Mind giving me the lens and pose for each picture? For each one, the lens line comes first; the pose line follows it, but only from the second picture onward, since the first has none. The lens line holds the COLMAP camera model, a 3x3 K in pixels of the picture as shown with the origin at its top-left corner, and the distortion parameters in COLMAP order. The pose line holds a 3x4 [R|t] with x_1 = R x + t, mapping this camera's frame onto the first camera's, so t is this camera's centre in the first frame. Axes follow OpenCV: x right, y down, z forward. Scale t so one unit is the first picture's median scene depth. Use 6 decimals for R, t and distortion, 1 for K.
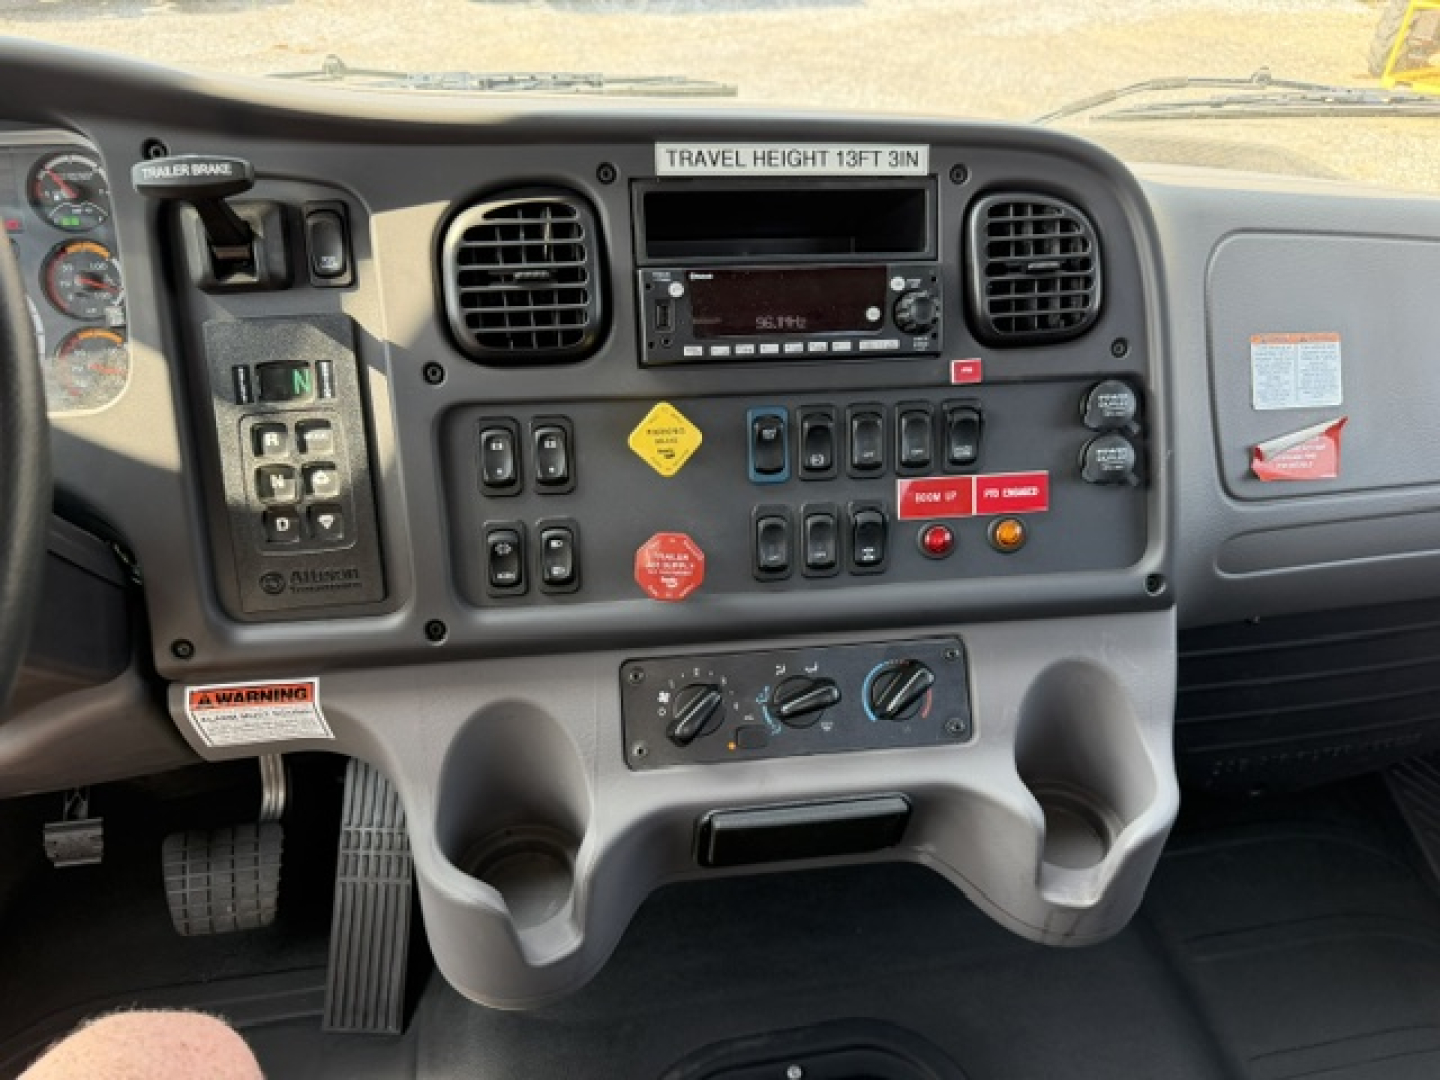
lens RADIAL K [[1001.6, 0, 719.3], [0, 1001.6, 555.2], [0, 0, 1]] dist [0.079174, -0.086915]
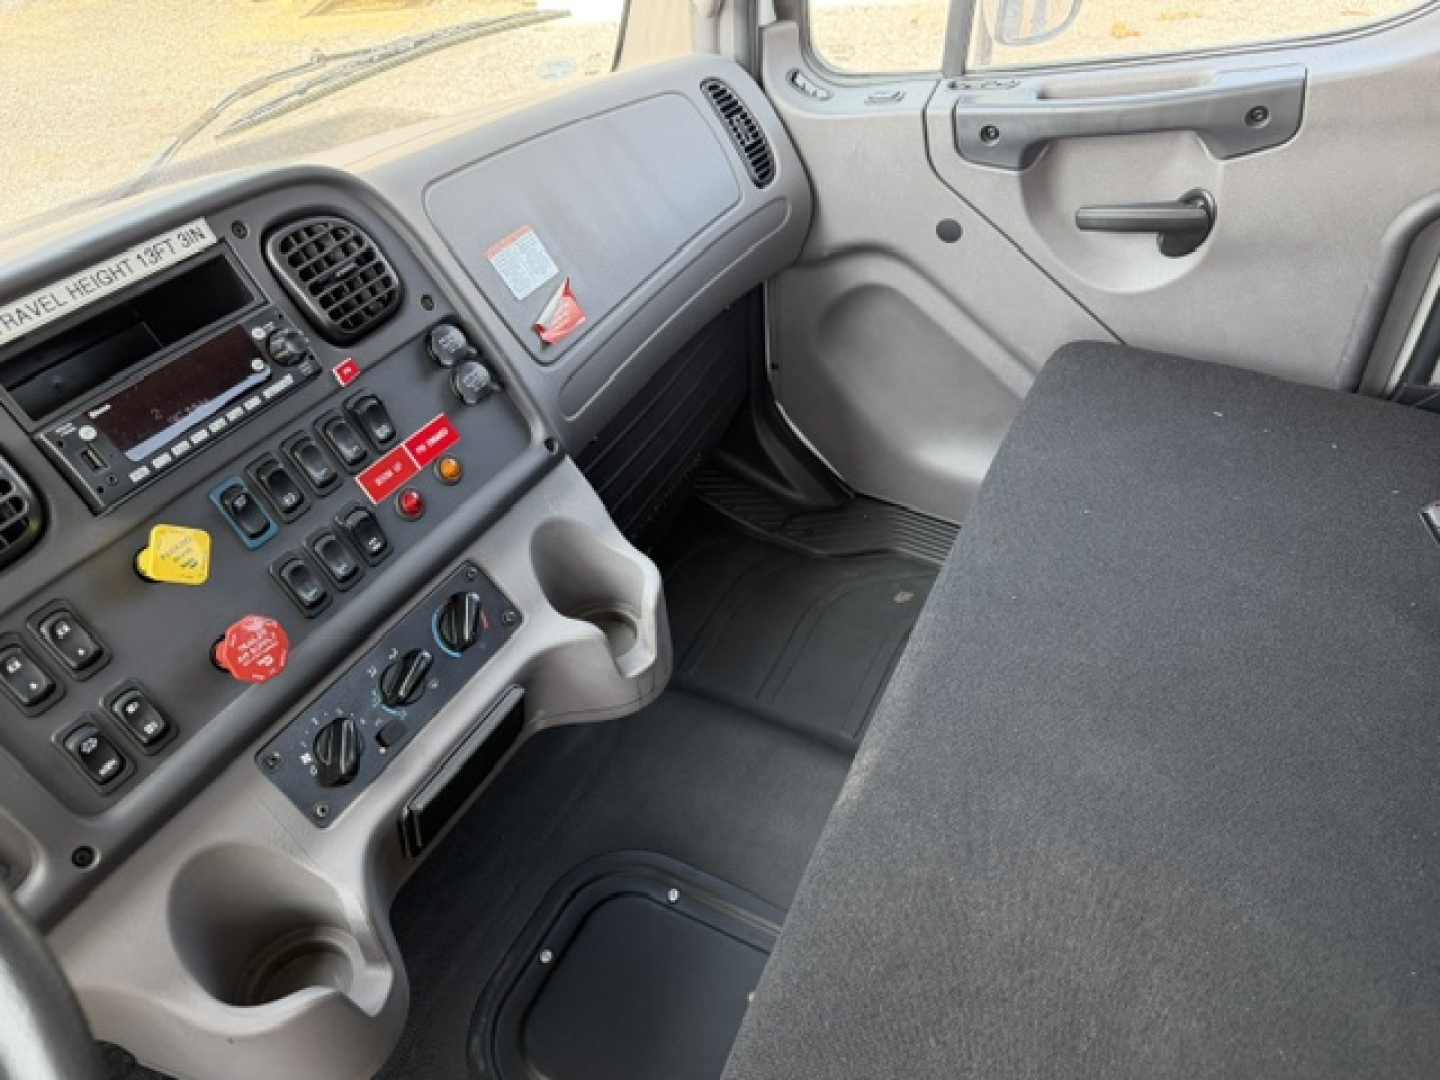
lens RADIAL K [[1001.6, 0, 719.3], [0, 1001.6, 555.2], [0, 0, 1]] dist [0.079174, -0.086915]
pose [[0.592428, -0.574454, 0.564829, -0.288973], [0.549022, 0.800975, 0.238775, -0.051980], [-0.589579, 0.168646, 0.789908, -0.166075]]
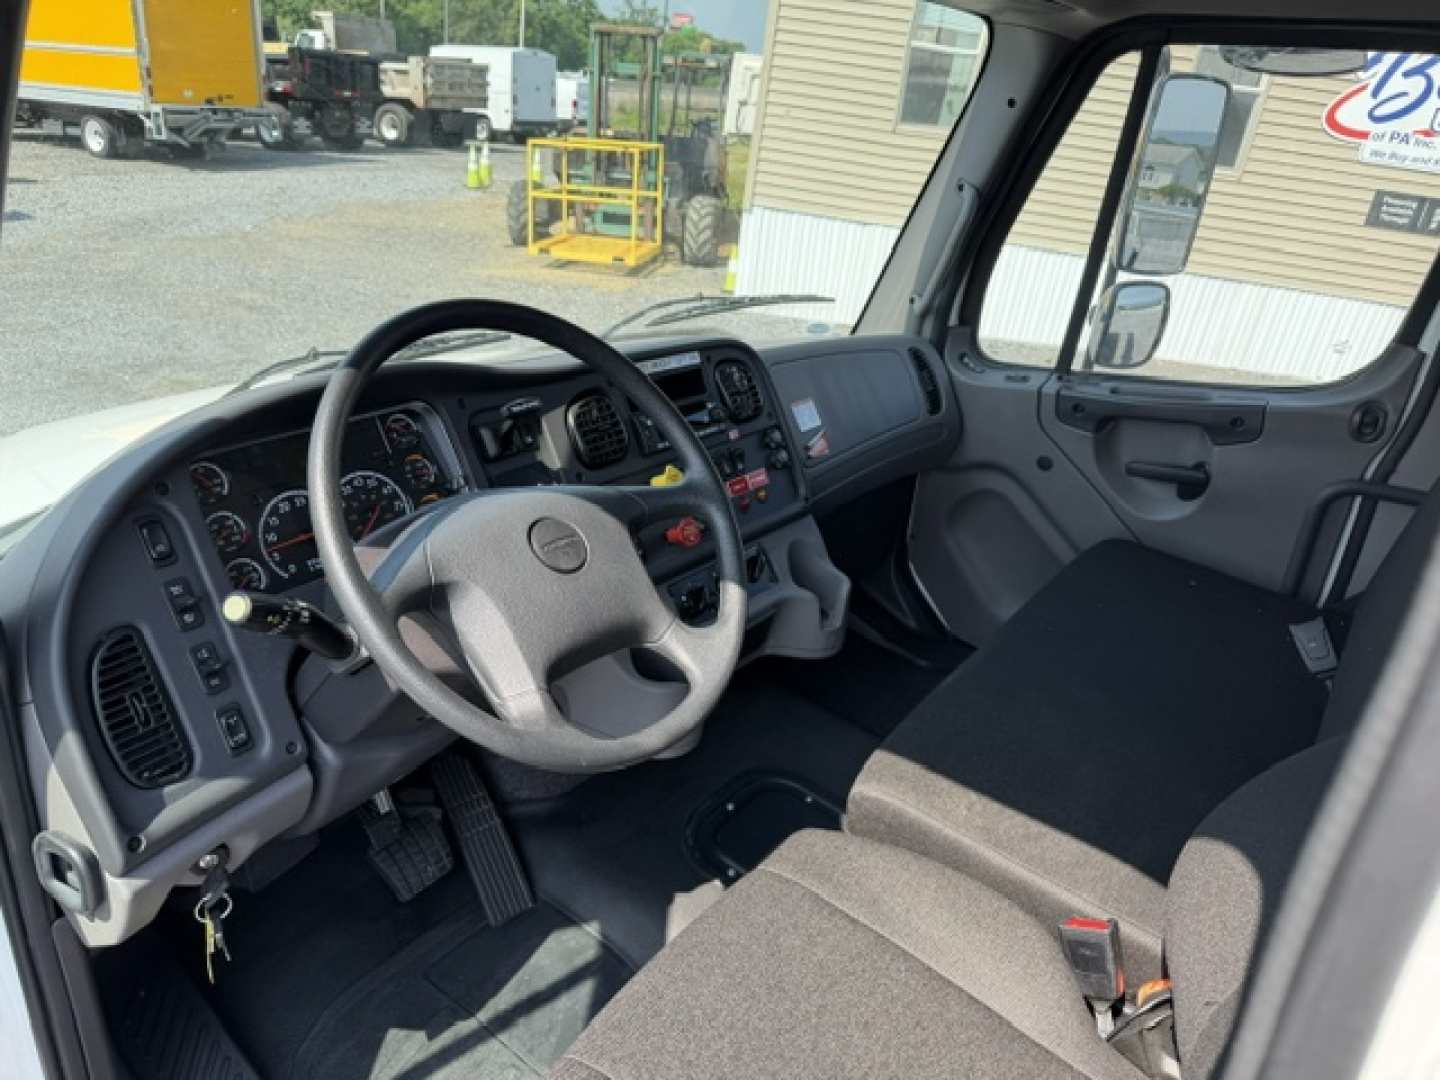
lens RADIAL K [[1001.6, 0, 719.3], [0, 1001.6, 555.2], [0, 0, 1]] dist [0.079174, -0.086915]
pose [[0.727039, -0.276719, 0.628364, -1.342916], [0.367011, 0.930095, -0.015050, 0.108489], [-0.580273, 0.241558, 0.777774, -0.764875]]
